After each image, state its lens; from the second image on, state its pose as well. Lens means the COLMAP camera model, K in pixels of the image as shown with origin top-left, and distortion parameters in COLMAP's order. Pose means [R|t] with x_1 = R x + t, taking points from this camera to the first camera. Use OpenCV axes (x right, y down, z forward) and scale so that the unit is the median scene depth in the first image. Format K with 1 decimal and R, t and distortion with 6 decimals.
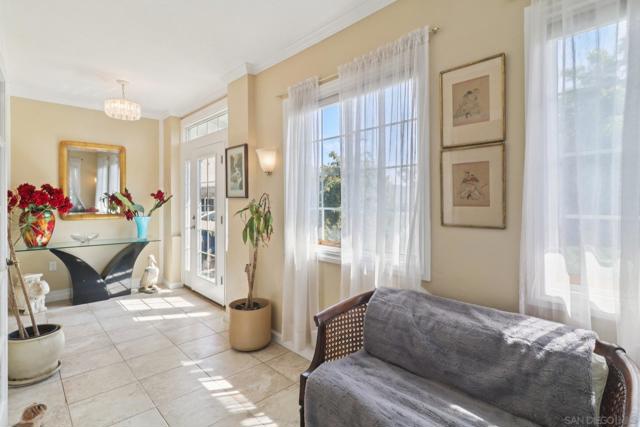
lens RADIAL K [[316.7, 0, 315.4], [0, 316.7, 197.0], [0, 0, 1]] dist [0.001841, 0.000578]
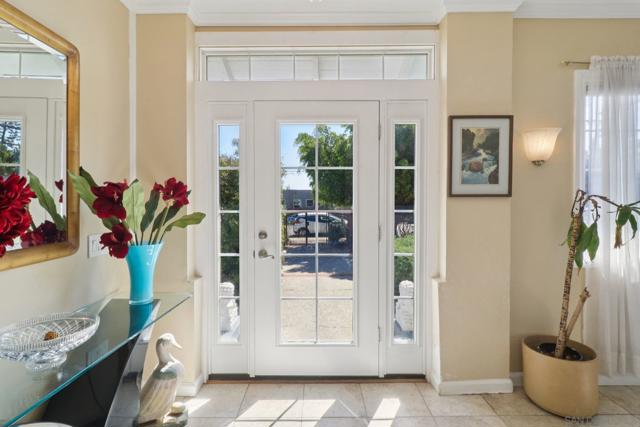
lens RADIAL K [[316.7, 0, 321.9], [0, 316.7, 199.4], [0, 0, 1]] dist [0.001841, 0.000578]
pose [[0.687744, -0.010319, 0.725880, -0.949721], [-0.001396, 0.999878, 0.015537, -0.000669], [-0.725952, -0.011698, 0.687646, 0.796182]]
